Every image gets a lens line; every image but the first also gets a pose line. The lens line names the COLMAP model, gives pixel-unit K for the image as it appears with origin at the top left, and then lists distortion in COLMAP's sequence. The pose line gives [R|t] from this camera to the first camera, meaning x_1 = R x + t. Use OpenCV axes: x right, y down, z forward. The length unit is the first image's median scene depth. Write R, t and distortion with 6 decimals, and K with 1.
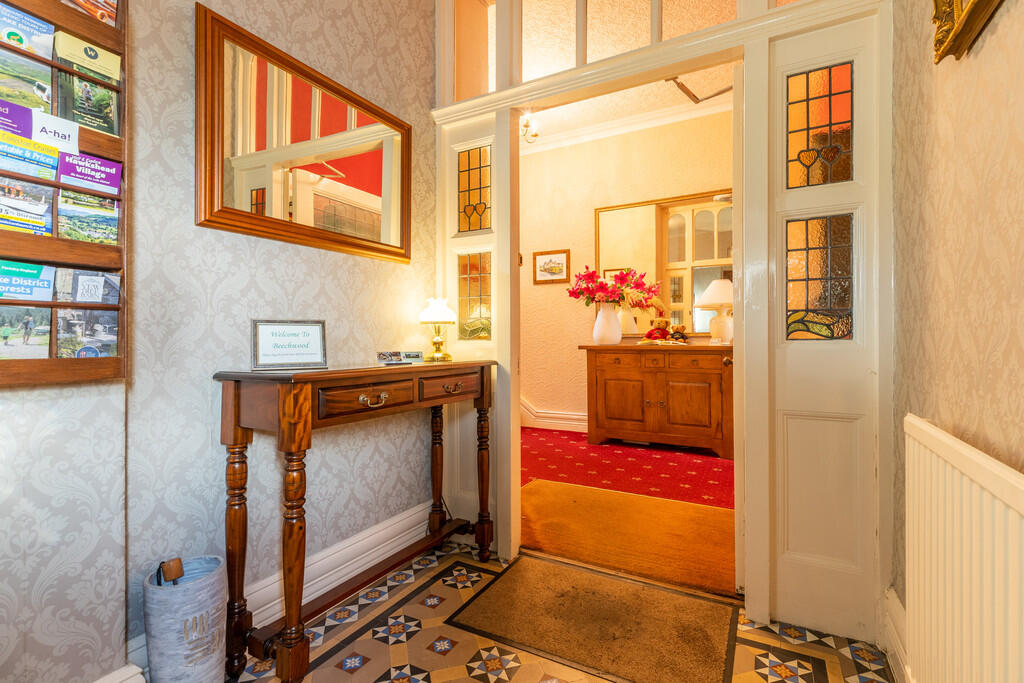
lens RADIAL K [[466.5, 0, 516.4], [0, 466.5, 342.1], [0, 0, 1]] dist [0.001550, -0.000046]
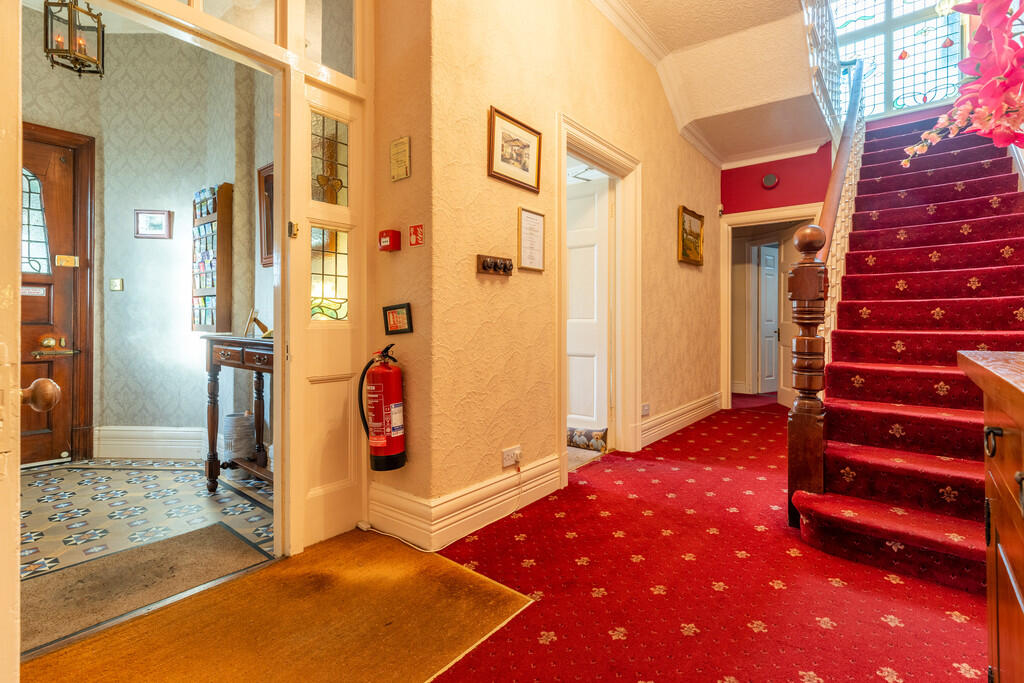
lens RADIAL K [[466.5, 0, 519.5], [0, 466.5, 334.5], [0, 0, 1]] dist [0.001550, -0.000046]
pose [[-0.201183, 0.025618, -0.979219, 1.030404], [0.008966, 0.999664, 0.024310, -0.028368], [0.979513, -0.003889, -0.201346, 2.080250]]
